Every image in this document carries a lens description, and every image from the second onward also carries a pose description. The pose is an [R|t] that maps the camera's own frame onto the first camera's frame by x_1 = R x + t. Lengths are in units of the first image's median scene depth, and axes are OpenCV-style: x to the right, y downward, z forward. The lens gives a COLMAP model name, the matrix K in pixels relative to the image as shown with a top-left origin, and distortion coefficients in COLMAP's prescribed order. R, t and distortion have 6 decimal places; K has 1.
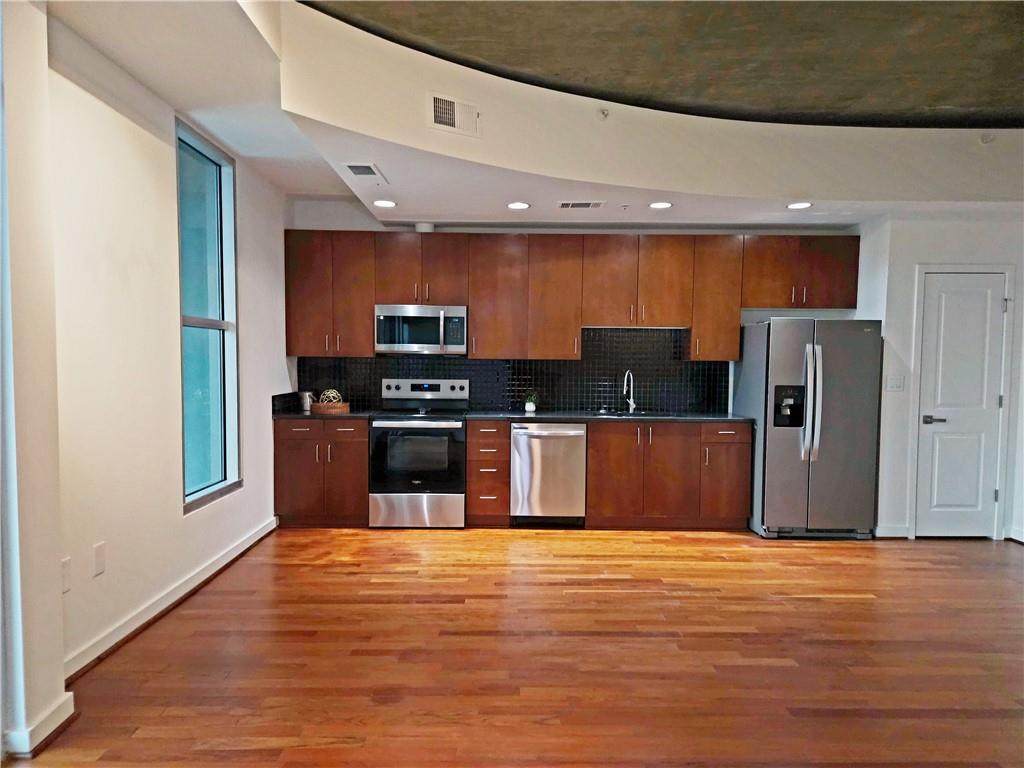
lens RADIAL K [[676.8, 0, 511.6], [0, 676.8, 398.4], [0, 0, 1]] dist [0.054224, -0.000489]
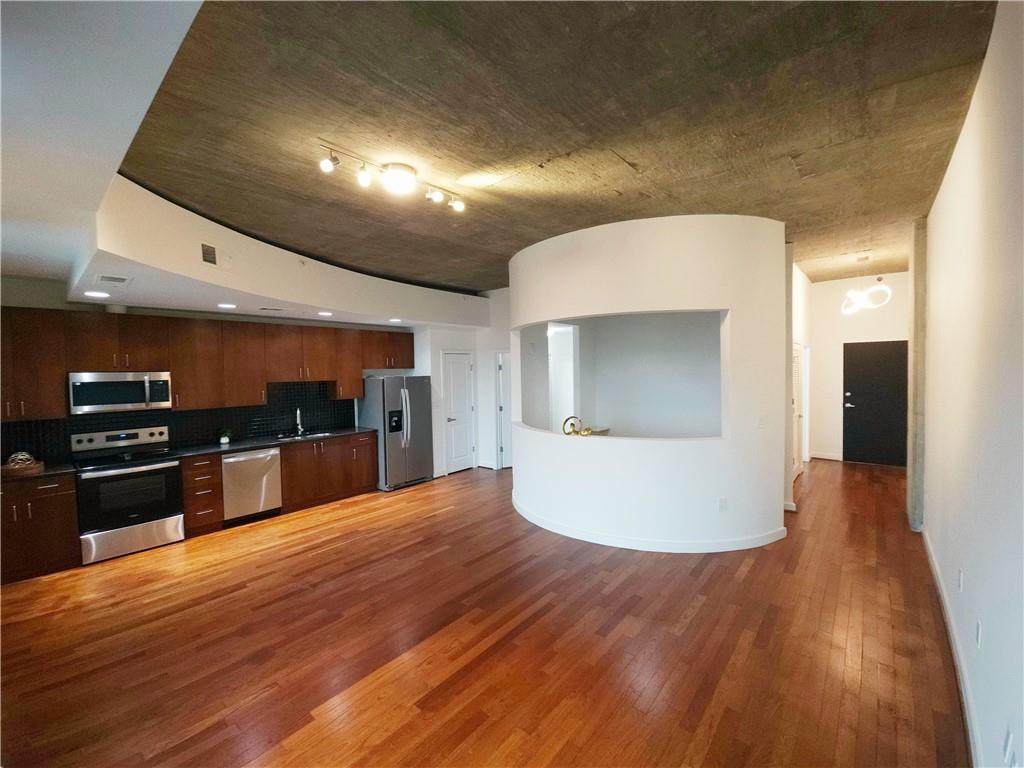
lens RADIAL K [[418.0, 0, 512.0], [0, 418.0, 384.0], [0, 0, 1]] dist [-0.000514, -0.000306]
pose [[0.658315, -0.050617, 0.751039, -0.266699], [0.070535, 0.997495, 0.005399, -0.078068], [-0.749430, 0.049420, 0.660236, -0.038792]]
